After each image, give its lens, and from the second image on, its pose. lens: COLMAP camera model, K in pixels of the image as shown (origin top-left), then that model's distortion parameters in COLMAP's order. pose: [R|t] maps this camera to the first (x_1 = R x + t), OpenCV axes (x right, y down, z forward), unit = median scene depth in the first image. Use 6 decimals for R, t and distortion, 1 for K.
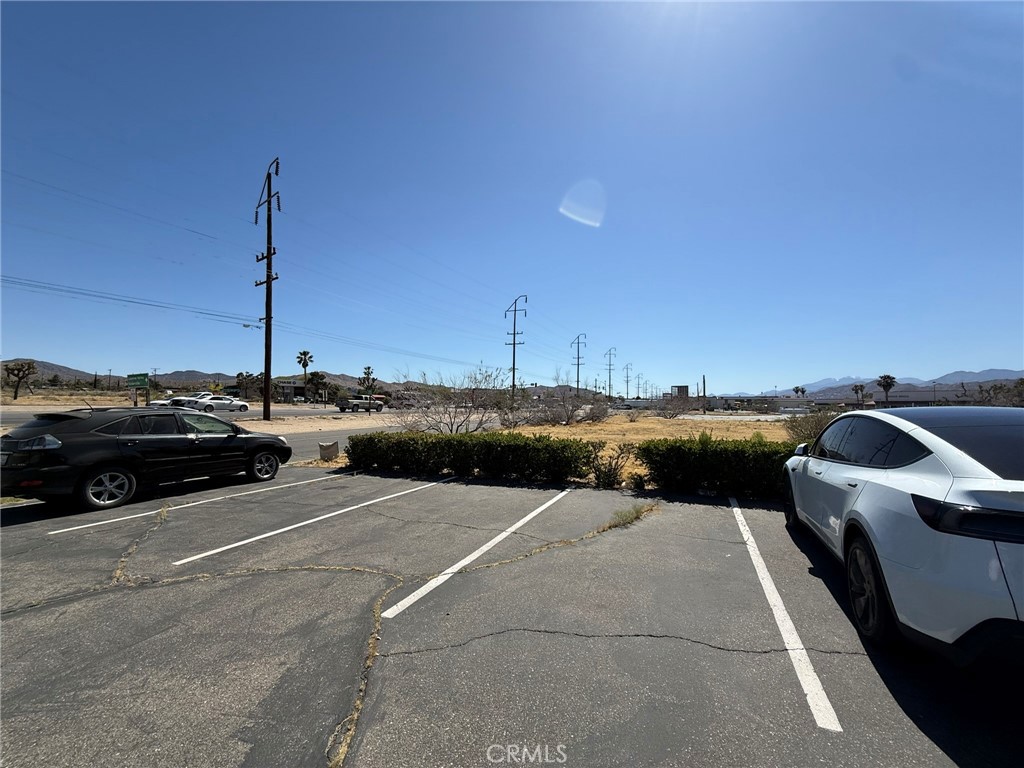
lens RADIAL K [[407.9, 0, 514.0], [0, 407.9, 385.1], [0, 0, 1]] dist [-0.001782, 0.001064]
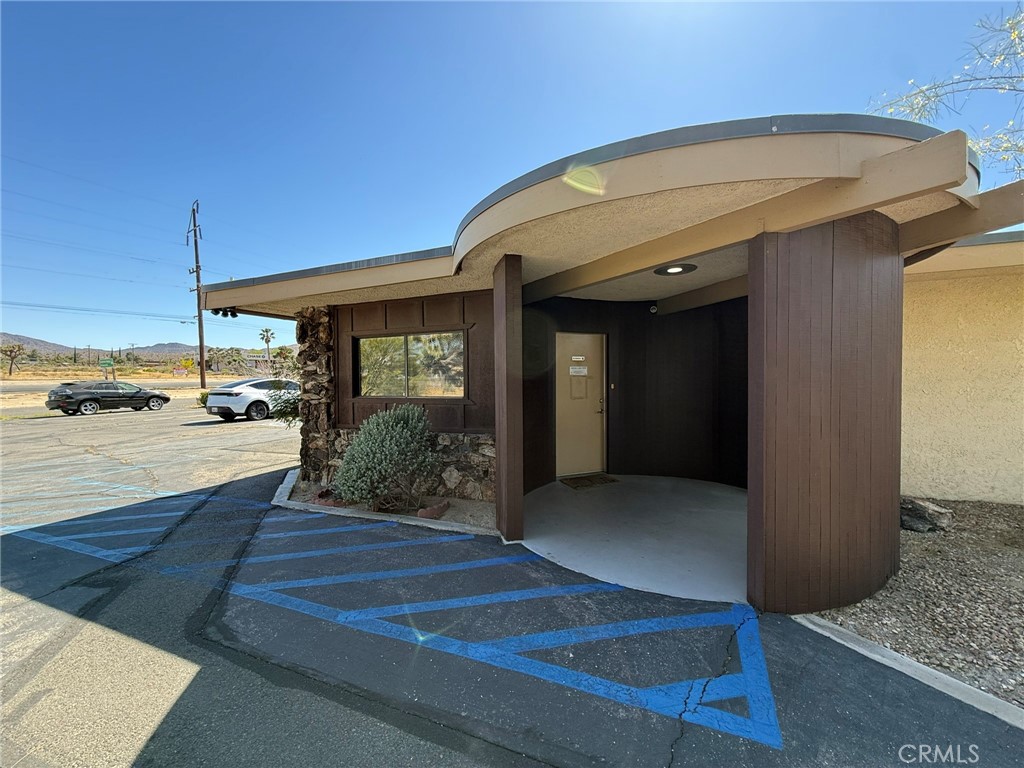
lens RADIAL K [[407.9, 0, 516.2], [0, 407.9, 385.4], [0, 0, 1]] dist [-0.001782, 0.001064]
pose [[0.999624, -0.012875, 0.024207, 0.189236], [0.010968, 0.996947, 0.077304, -0.009459], [-0.025128, -0.077009, 0.996714, -0.187313]]
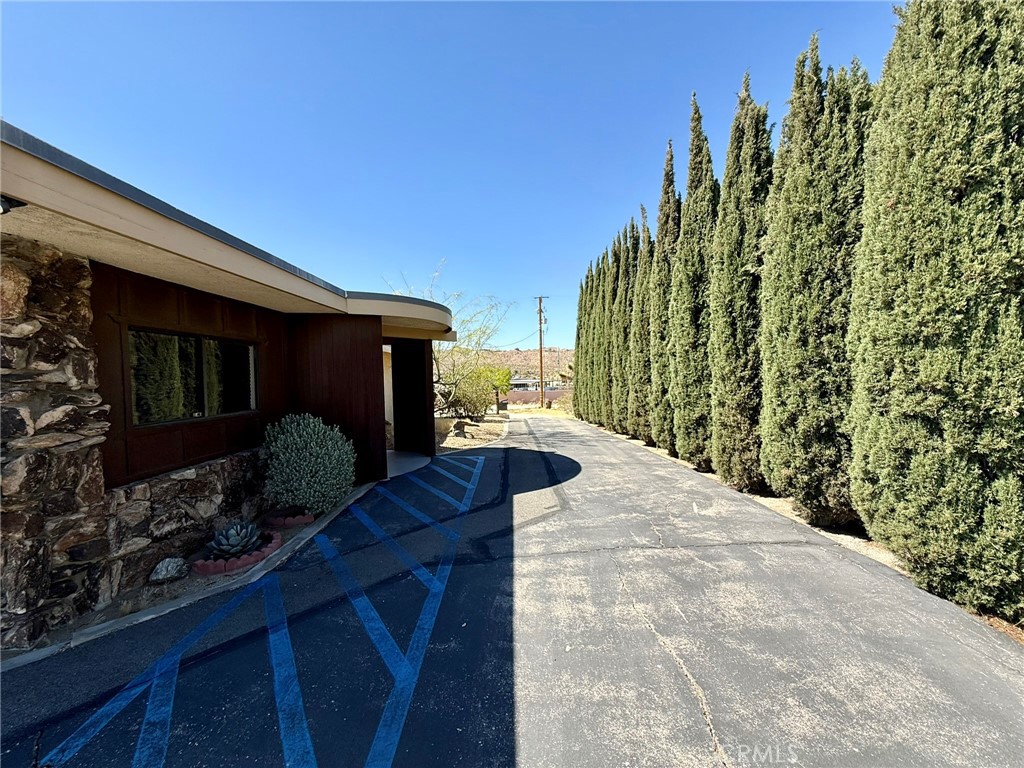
lens RADIAL K [[407.9, 0, 514.4], [0, 407.9, 383.6], [0, 0, 1]] dist [-0.001782, 0.001064]
pose [[-0.403017, -0.006544, 0.915169, -0.897056], [-0.021206, 0.999773, -0.002190, 0.016341], [-0.914947, -0.020290, -0.403064, 0.516972]]
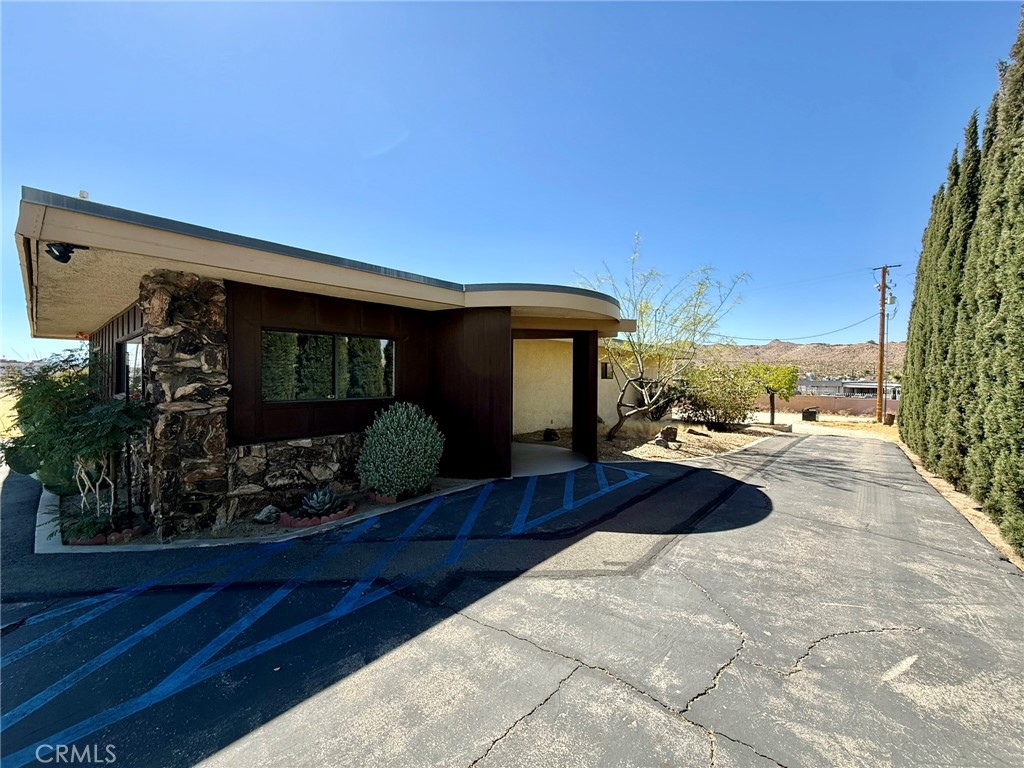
lens RADIAL K [[407.9, 0, 514.7], [0, 407.9, 384.0], [0, 0, 1]] dist [-0.001782, 0.001064]
pose [[0.292774, -0.017218, 0.956027, -0.756946], [-0.053898, 0.997951, 0.034479, 0.000910], [-0.954662, -0.061622, 0.291246, 0.102428]]
